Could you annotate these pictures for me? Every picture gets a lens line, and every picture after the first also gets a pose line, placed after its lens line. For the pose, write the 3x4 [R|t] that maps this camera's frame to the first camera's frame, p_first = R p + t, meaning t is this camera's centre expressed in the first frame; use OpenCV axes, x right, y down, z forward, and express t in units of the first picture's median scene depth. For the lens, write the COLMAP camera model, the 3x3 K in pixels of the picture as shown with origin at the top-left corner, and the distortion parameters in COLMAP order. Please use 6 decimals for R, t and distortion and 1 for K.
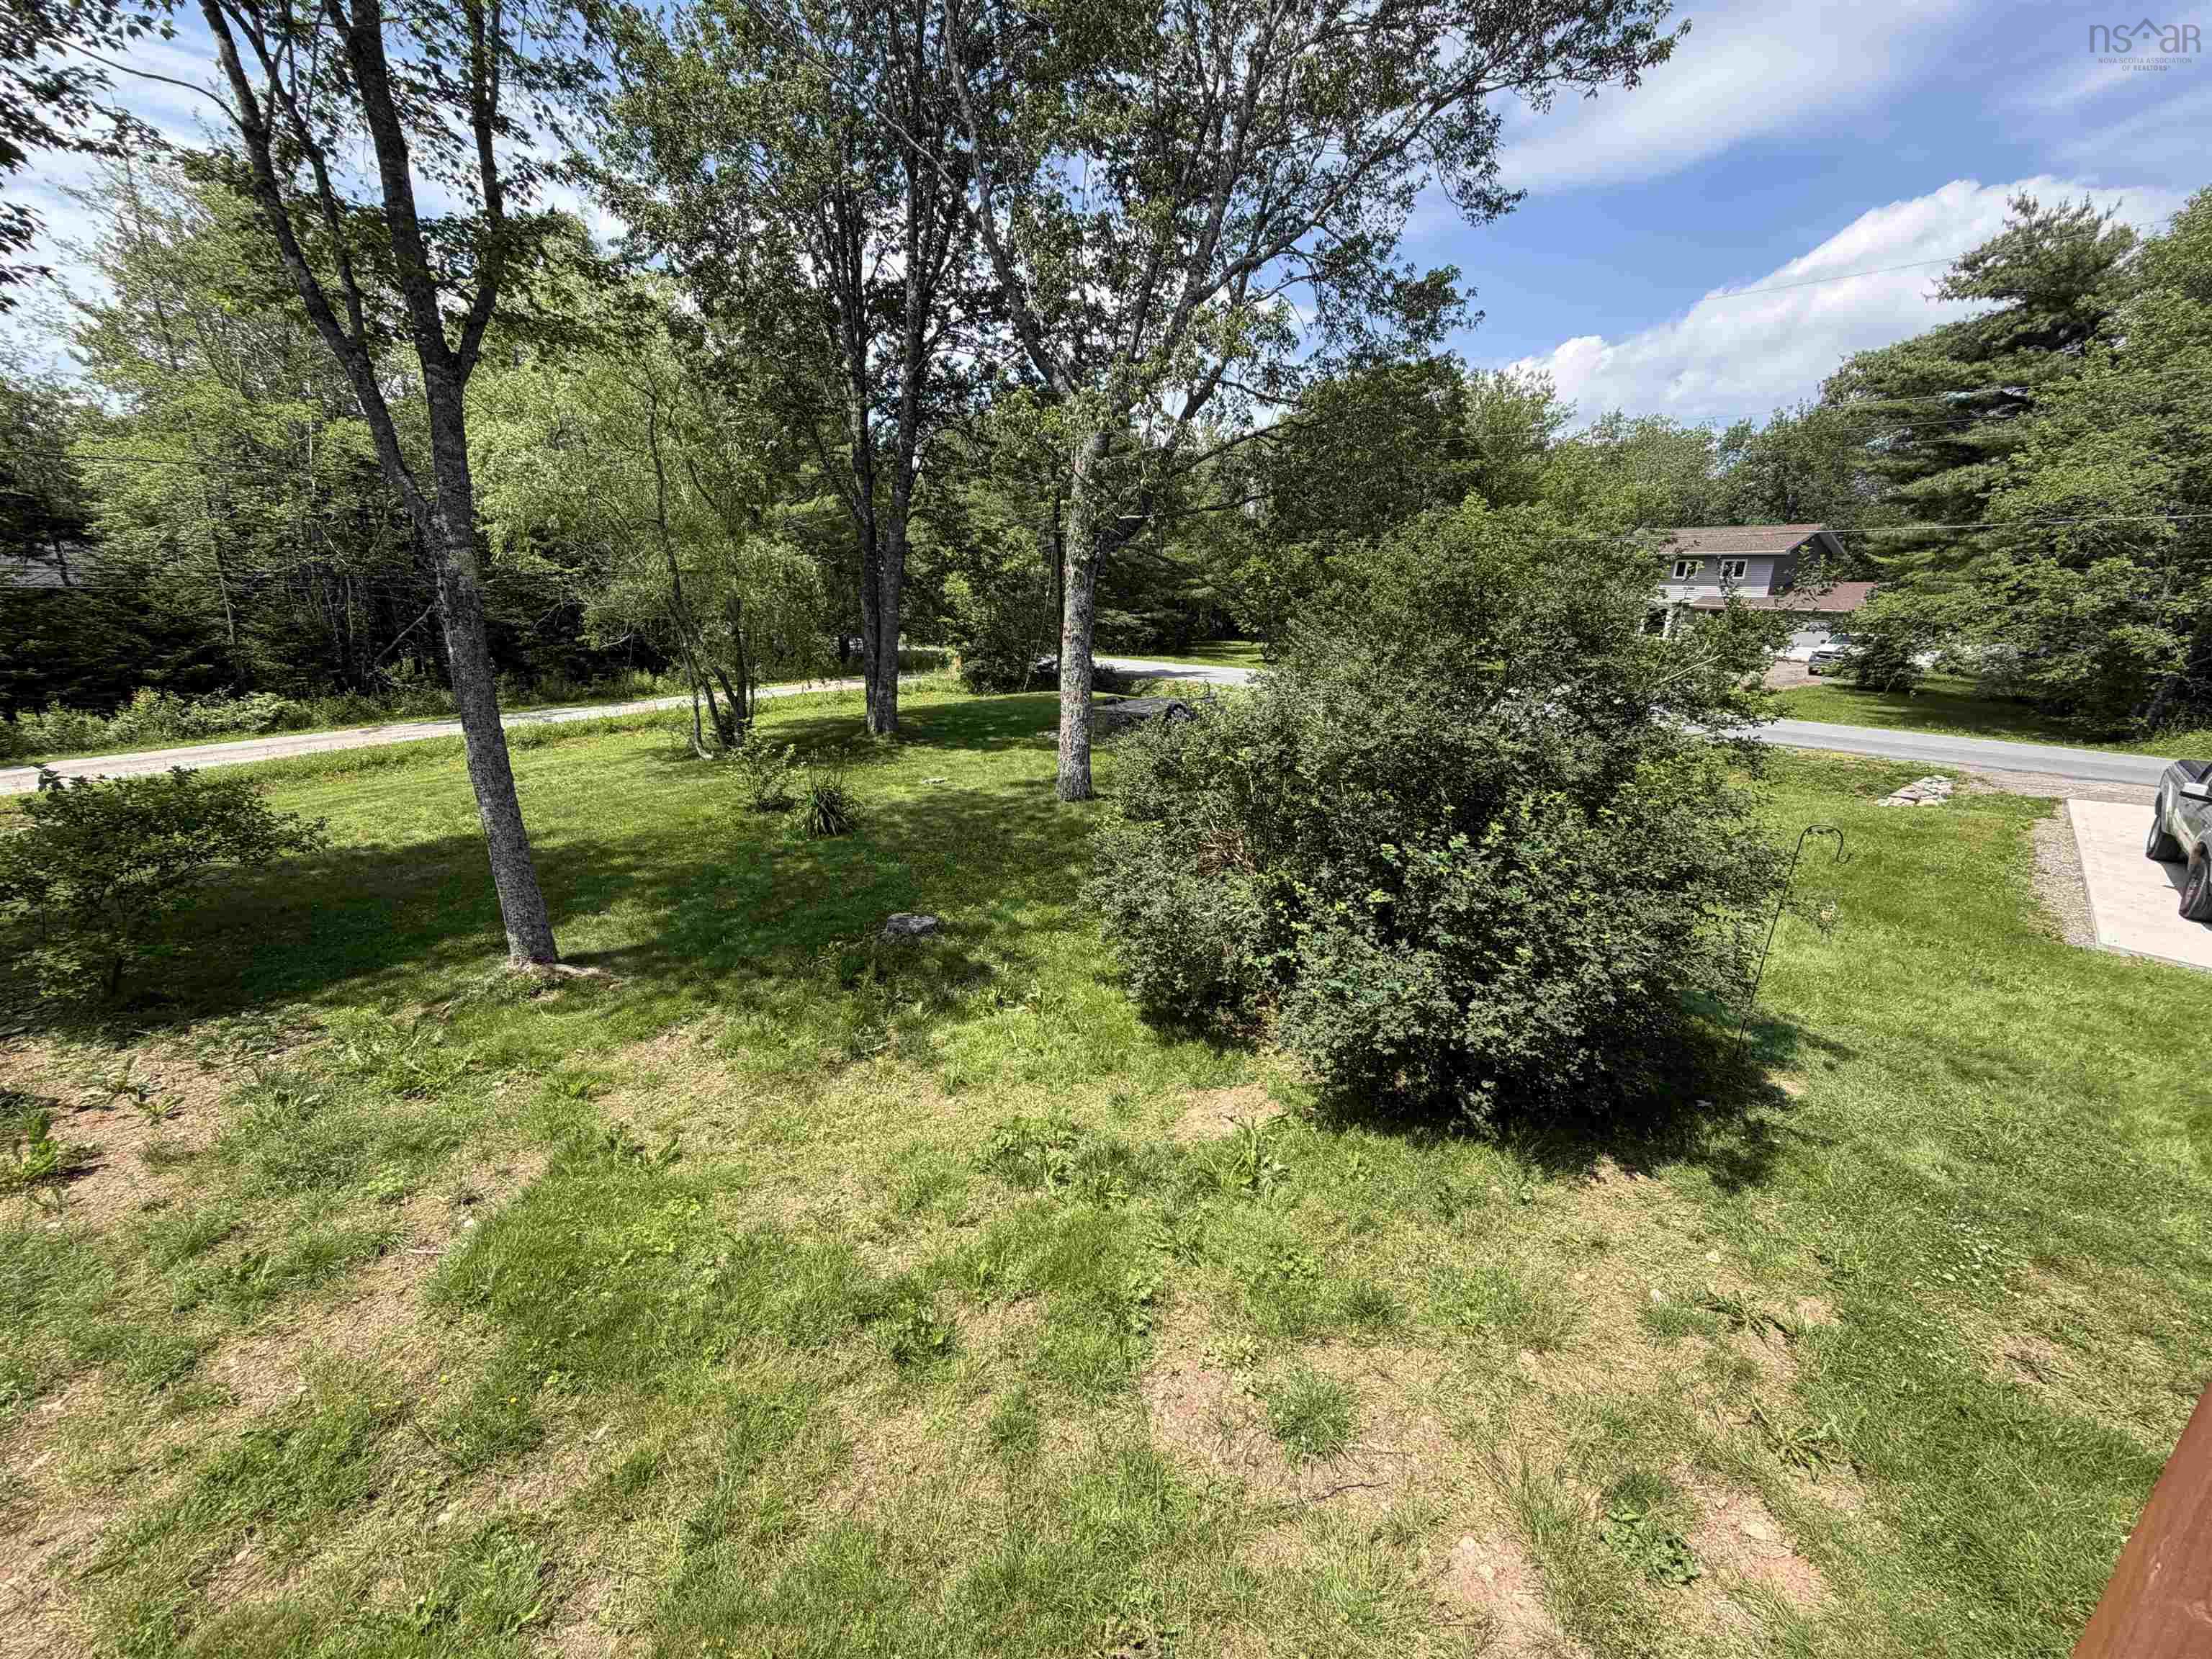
lens RADIAL K [[881.1, 0, 1105.8], [0, 881.1, 834.1], [0, 0, 1]] dist [-0.001909, -0.000231]
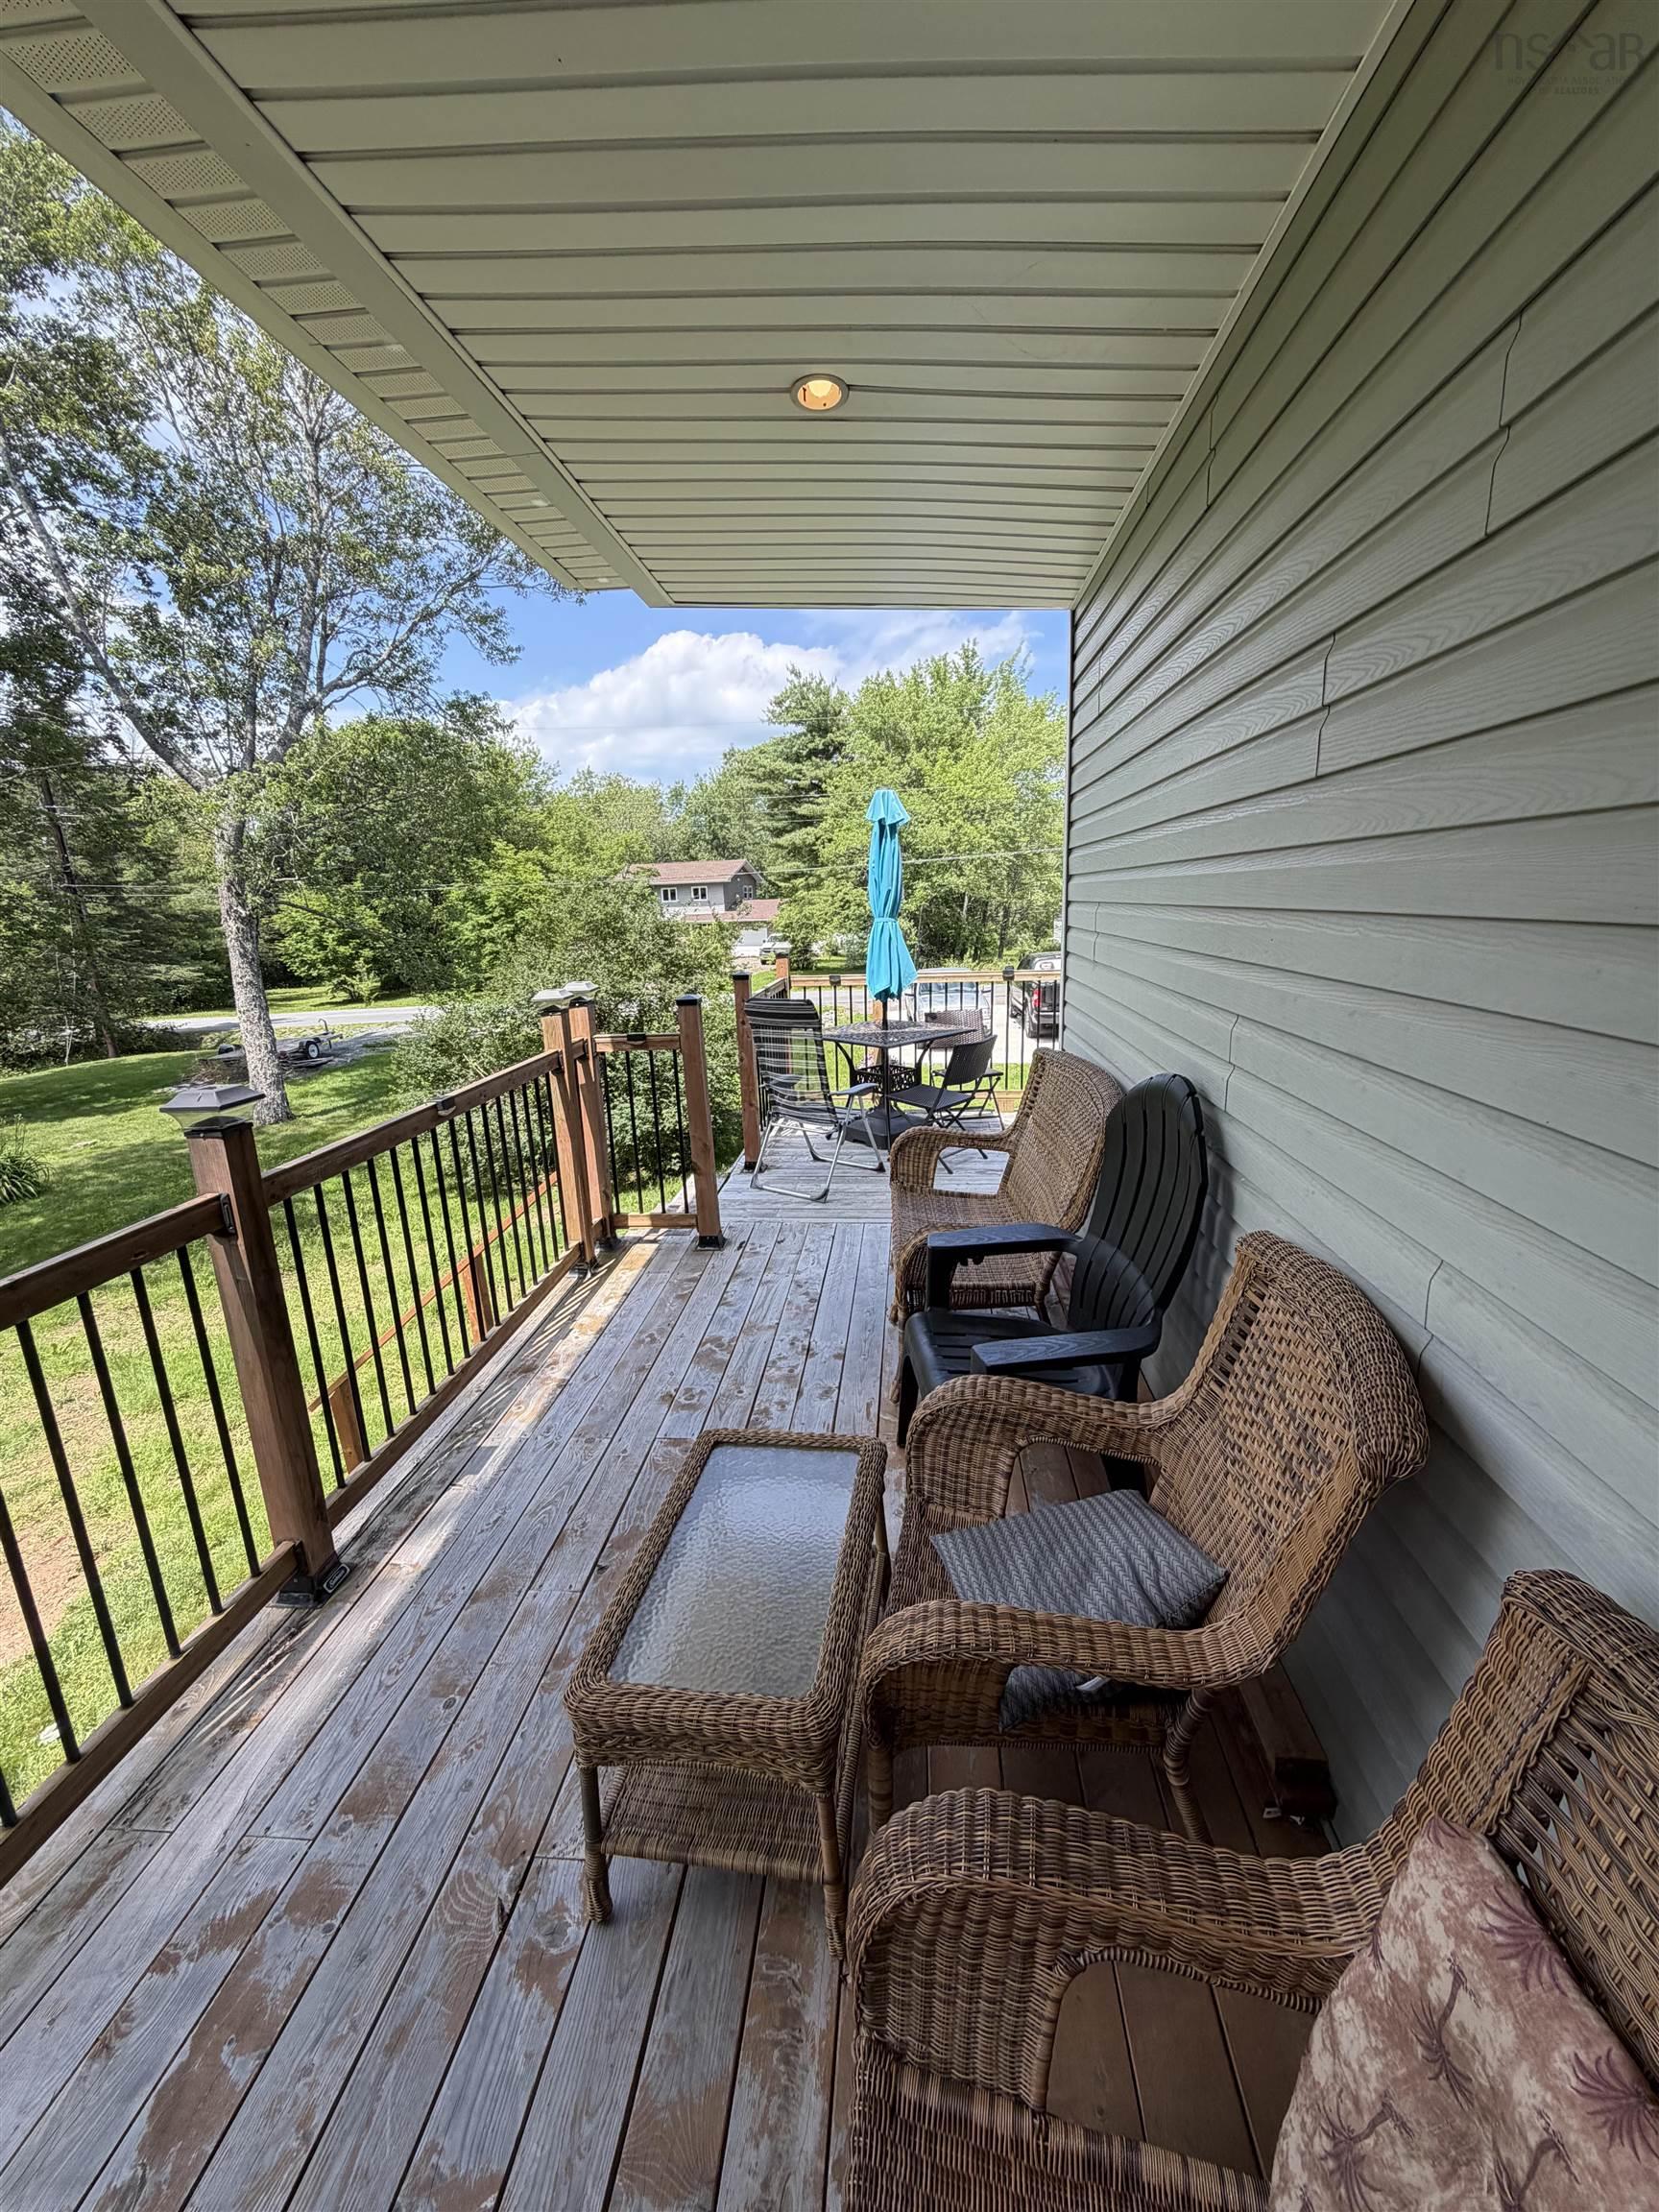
lens RADIAL K [[881.1, 0, 831.7], [0, 881.1, 1108.6], [0, 0, 1]] dist [-0.001909, -0.000231]
pose [[0.733594, -0.198572, 0.649930, -0.130046], [0.236855, 0.971102, 0.029355, 0.043552], [-0.636977, 0.132404, 0.759427, -0.177962]]
